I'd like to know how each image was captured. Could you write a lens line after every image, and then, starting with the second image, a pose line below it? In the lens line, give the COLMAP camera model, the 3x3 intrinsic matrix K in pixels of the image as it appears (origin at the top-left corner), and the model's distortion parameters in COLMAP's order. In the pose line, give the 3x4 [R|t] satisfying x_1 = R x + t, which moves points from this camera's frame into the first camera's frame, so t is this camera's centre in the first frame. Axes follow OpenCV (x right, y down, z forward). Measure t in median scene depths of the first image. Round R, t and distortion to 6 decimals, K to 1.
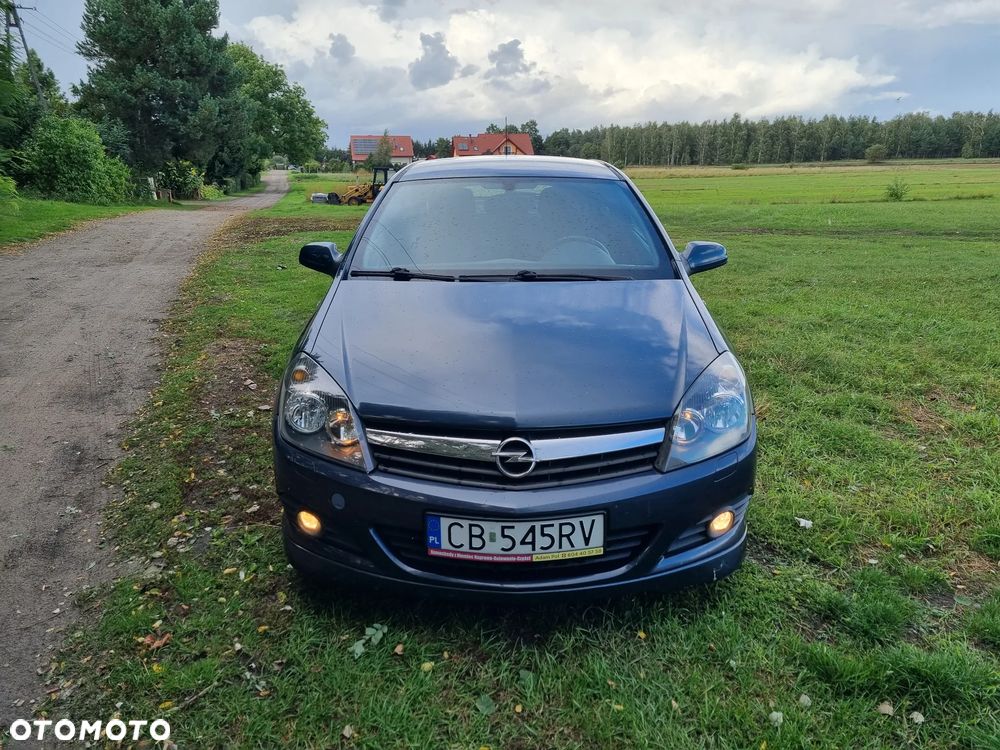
lens RADIAL K [[756.8, 0, 483.5], [0, 756.8, 359.5], [0, 0, 1]] dist [0.060999, -0.043490]
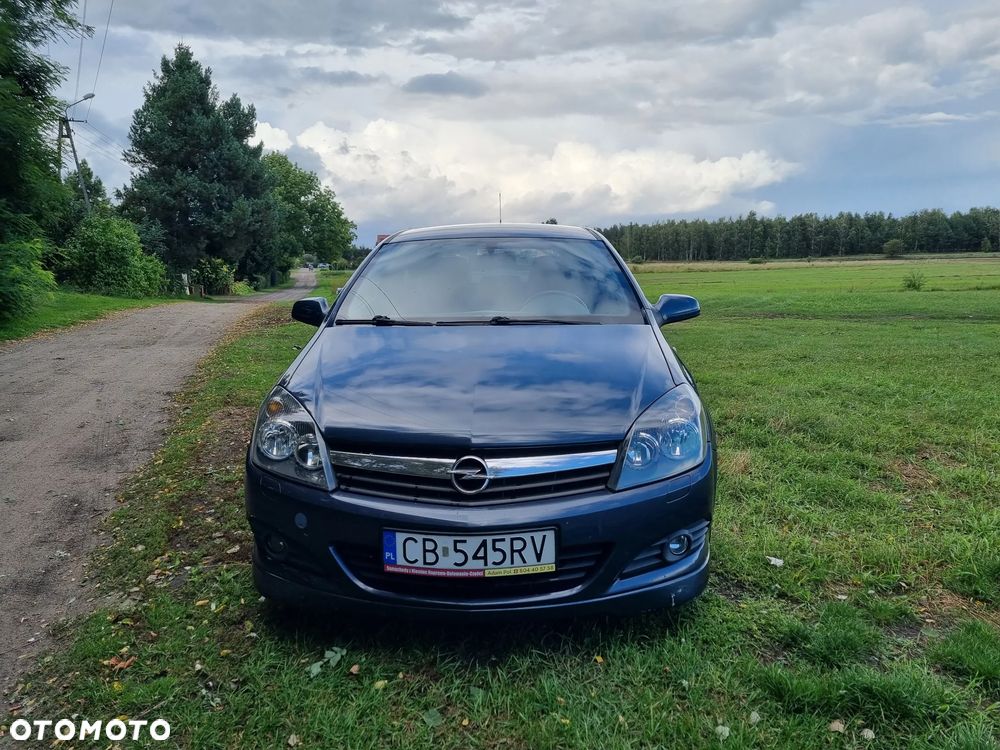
lens RADIAL K [[756.8, 0, 483.5], [0, 756.8, 359.5], [0, 0, 1]] dist [0.060999, -0.043490]
pose [[0.999433, -0.002693, -0.033555, 0.080595], [-0.001522, 0.992162, -0.124950, 0.085734], [0.033628, 0.124930, 0.991595, -0.039420]]
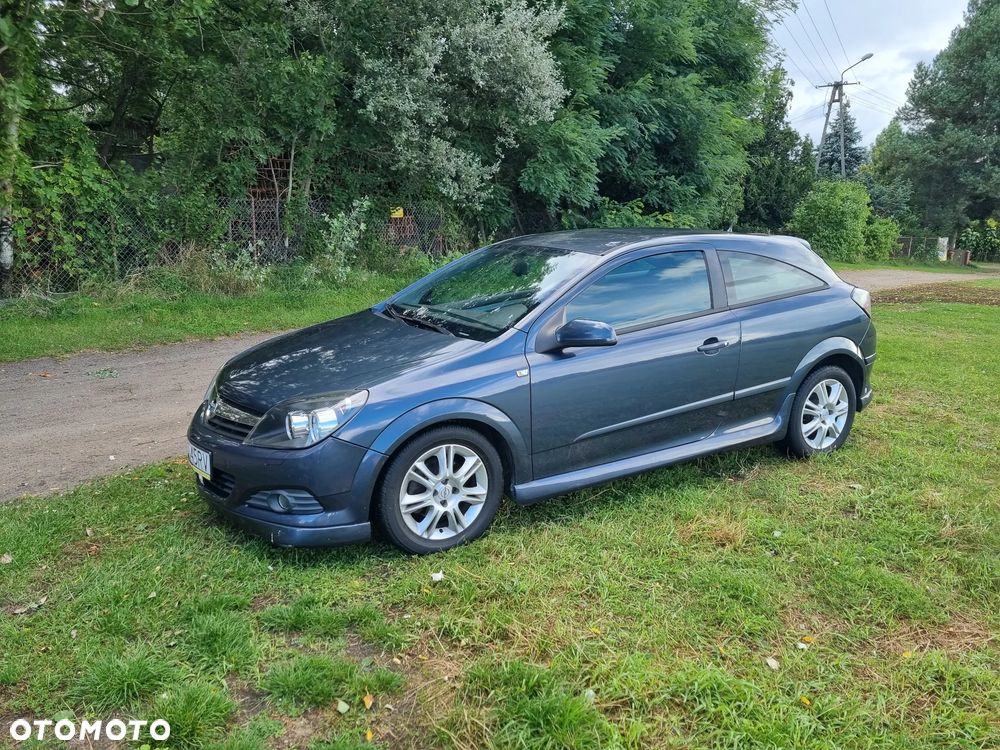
lens RADIAL K [[756.8, 0, 483.5], [0, 756.8, 359.5], [0, 0, 1]] dist [0.060999, -0.043490]
pose [[0.506624, 0.182819, -0.842561, 1.403016], [-0.242937, 0.967932, 0.063947, -0.167531], [0.827233, 0.172292, 0.534791, 0.458134]]
